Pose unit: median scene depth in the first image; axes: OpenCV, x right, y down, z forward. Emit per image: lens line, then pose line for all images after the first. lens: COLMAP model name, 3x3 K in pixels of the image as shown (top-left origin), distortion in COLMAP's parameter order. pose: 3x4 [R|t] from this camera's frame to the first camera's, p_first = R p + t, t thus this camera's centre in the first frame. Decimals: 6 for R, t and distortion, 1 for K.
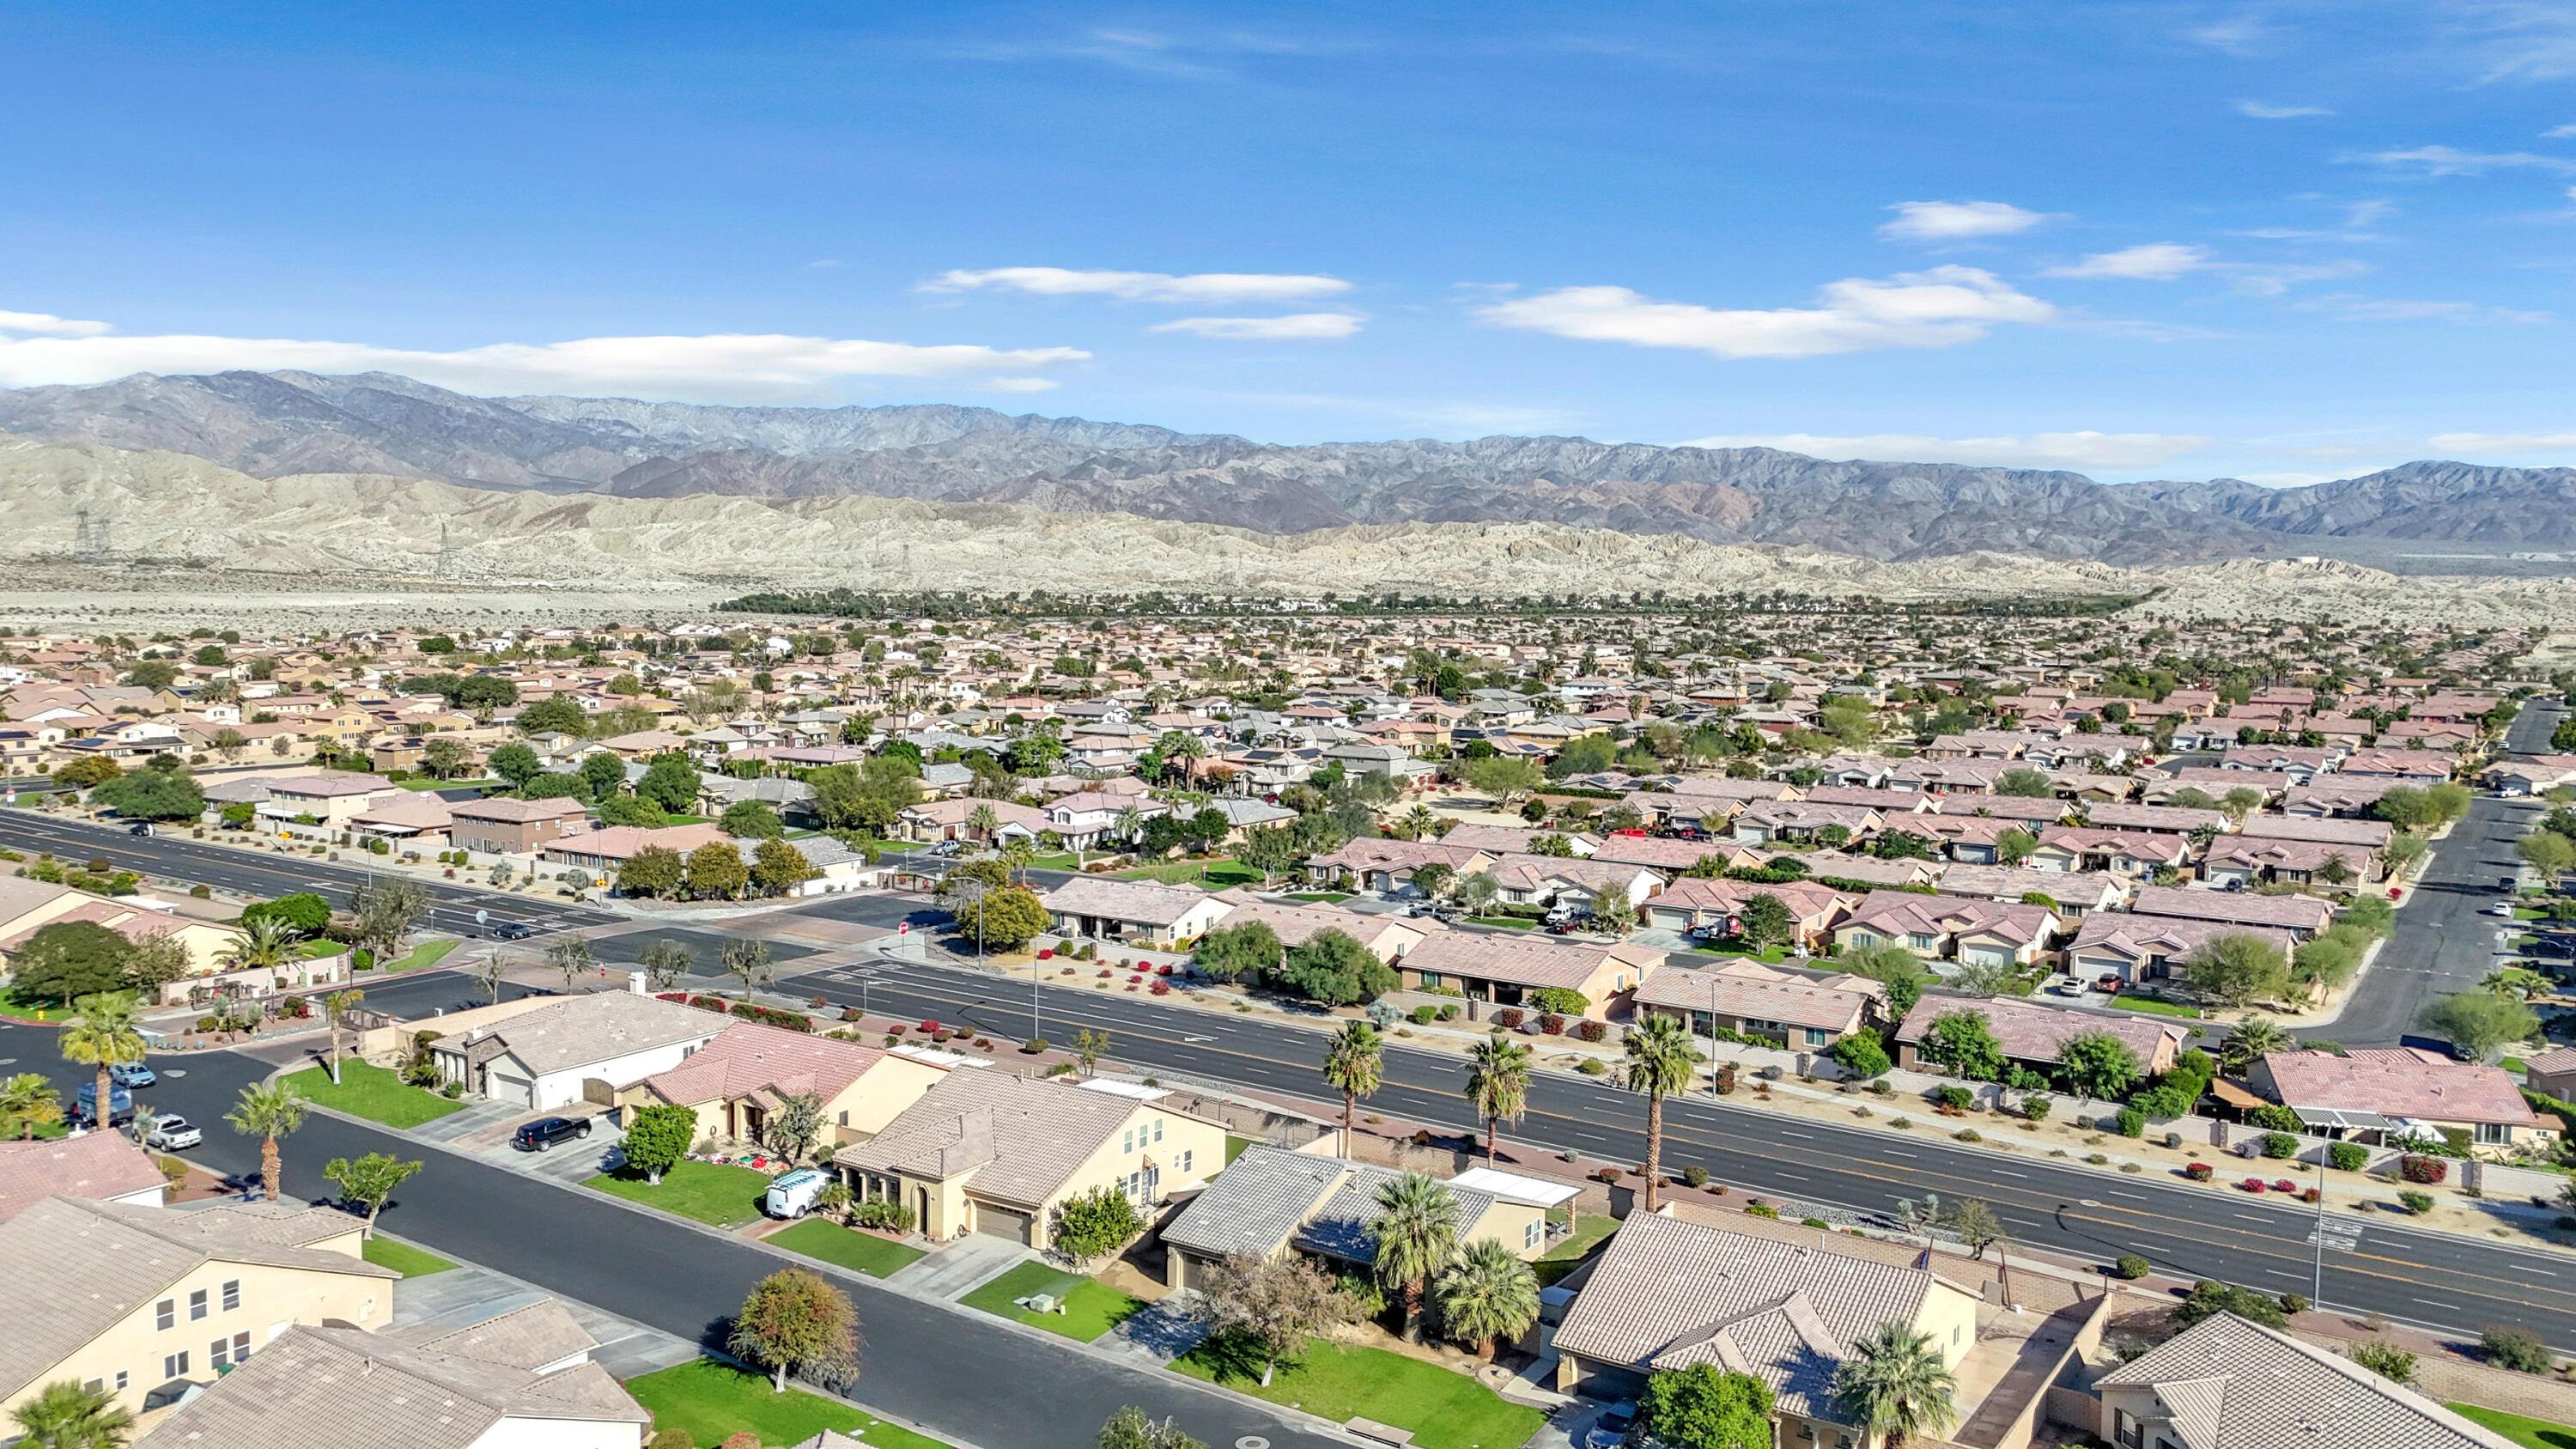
lens RADIAL K [[1880.6, 0, 1288.0], [0, 1880.6, 724.5], [0, 0, 1]] dist [0.083396, -0.080808]
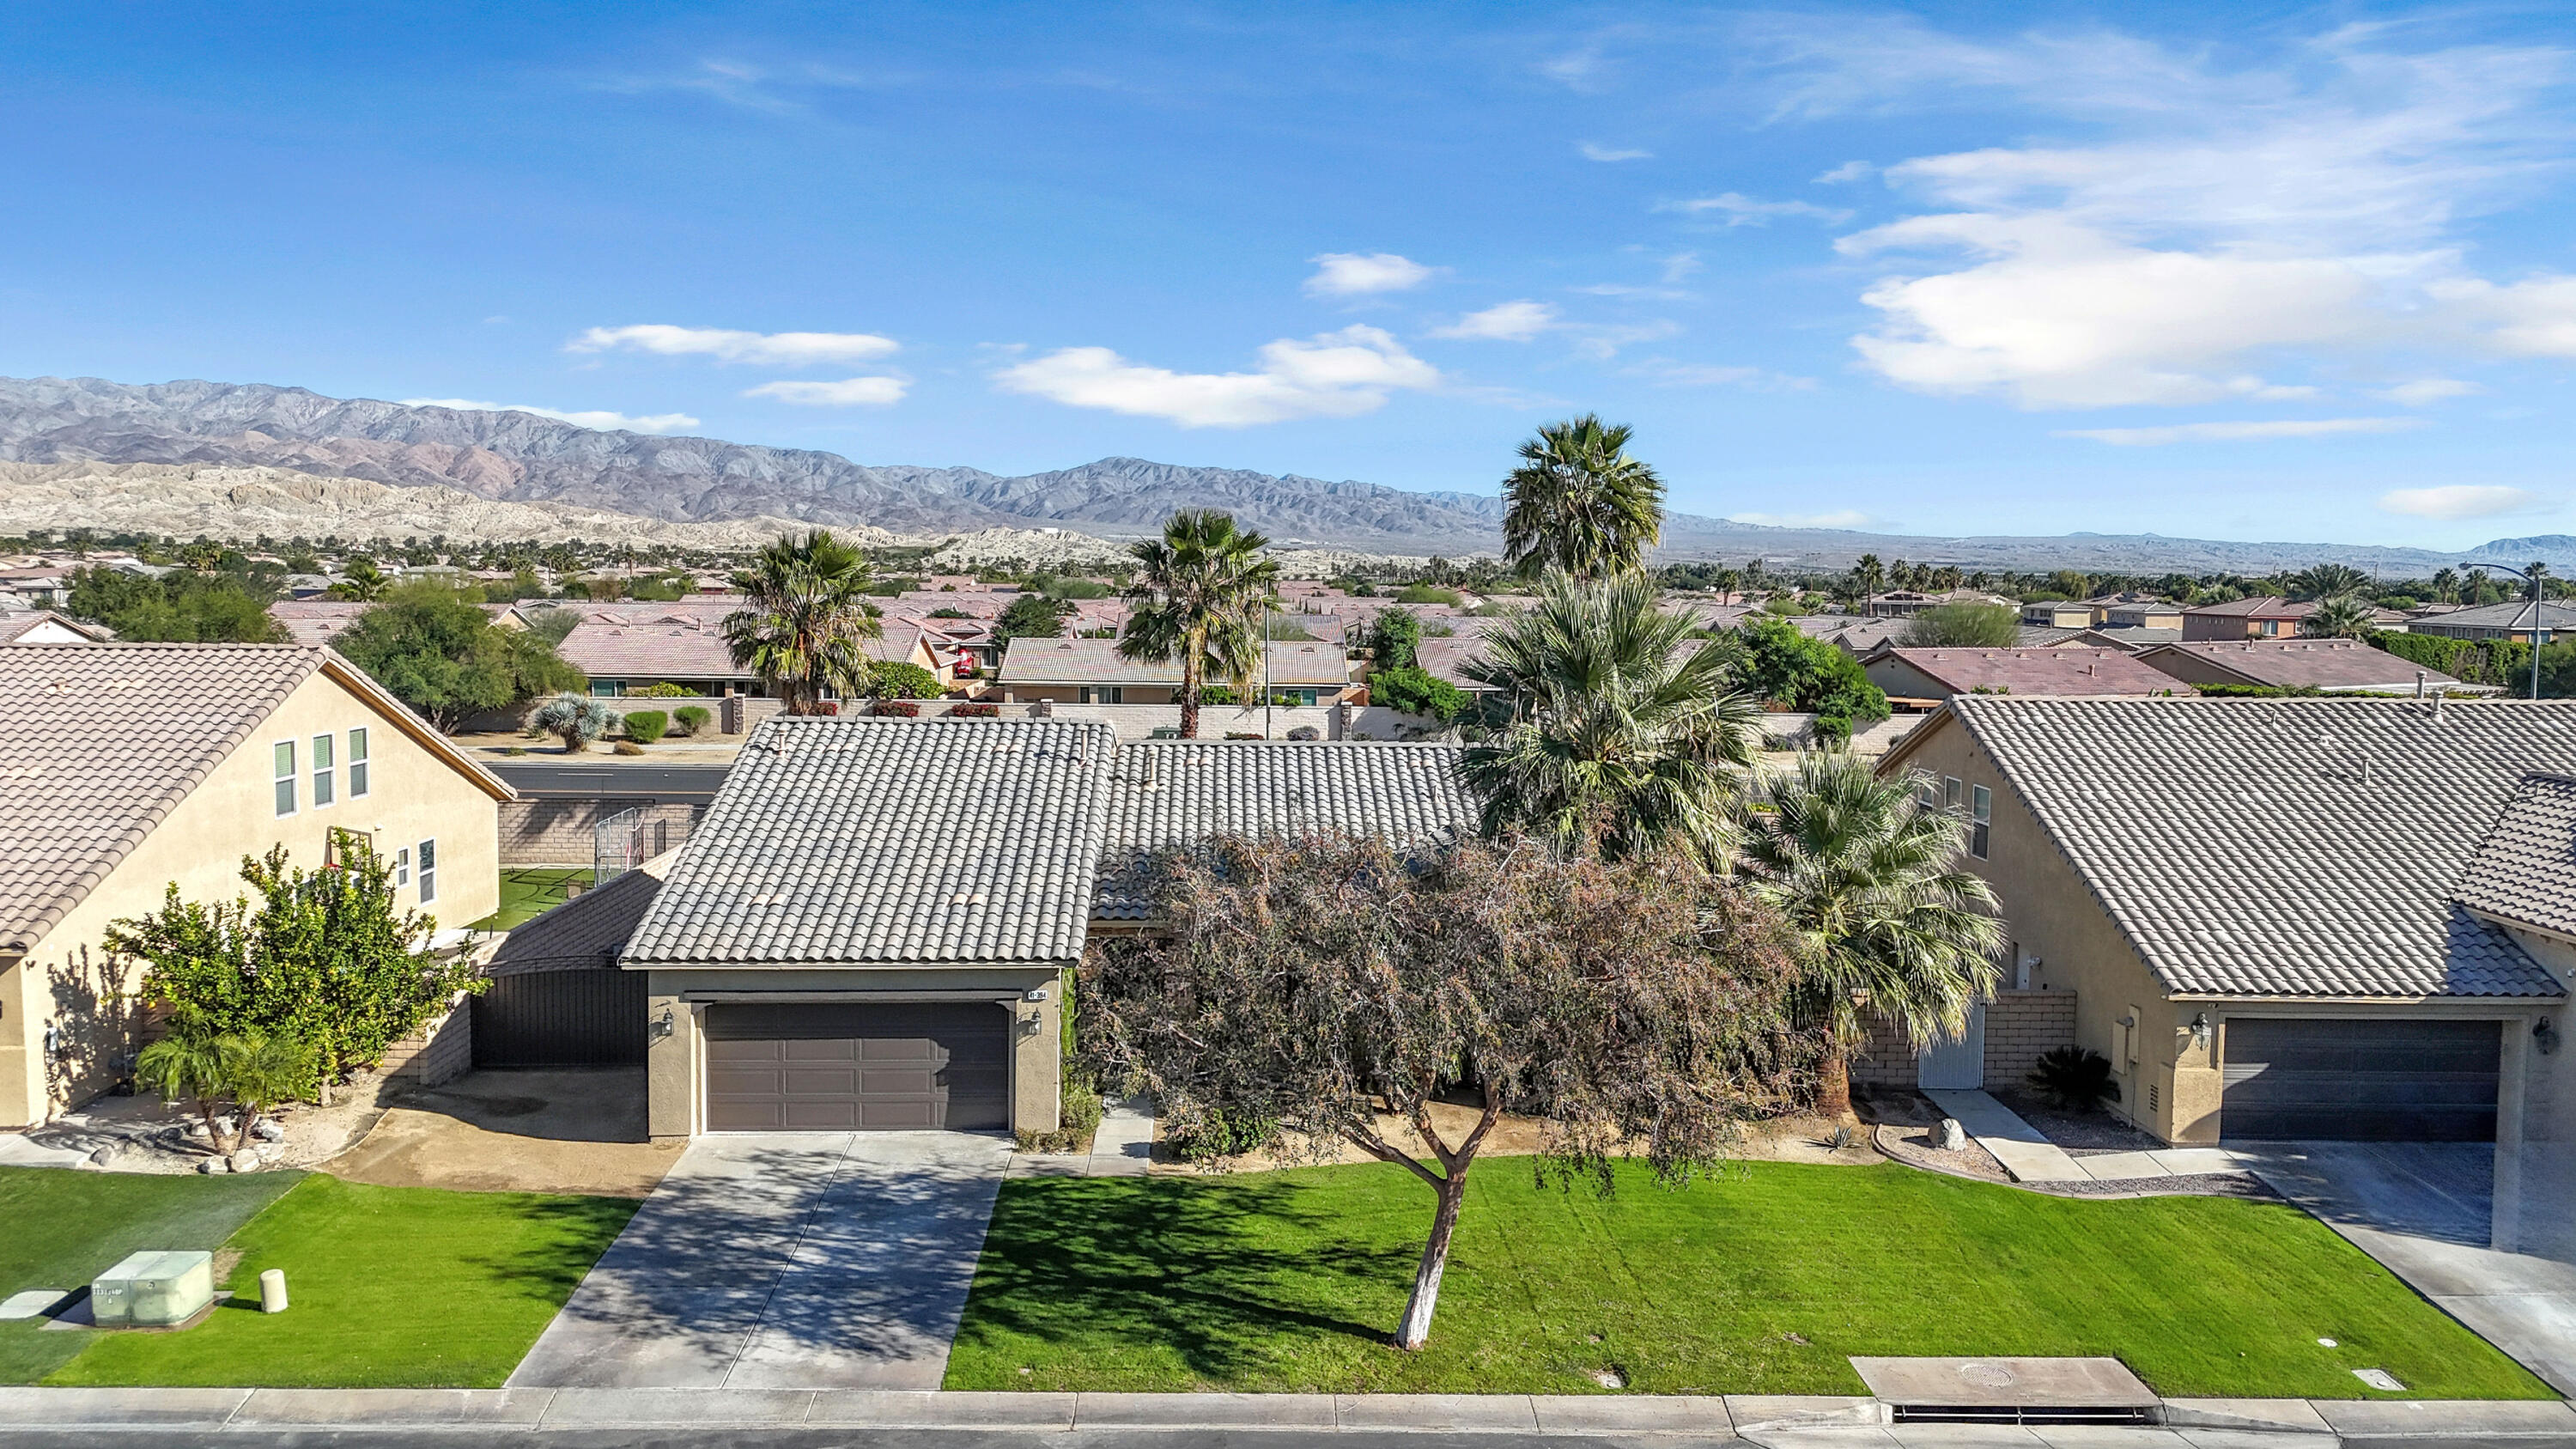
lens RADIAL K [[1892.5, 0, 1288.0], [0, 1892.5, 724.5], [0, 0, 1]] dist [0.067276, -0.058424]
pose [[0.810923, -0.045626, 0.583372, -0.143356], [0.039357, 0.998951, 0.023420, 0.226863], [-0.583828, 0.003968, 0.811867, 0.699881]]
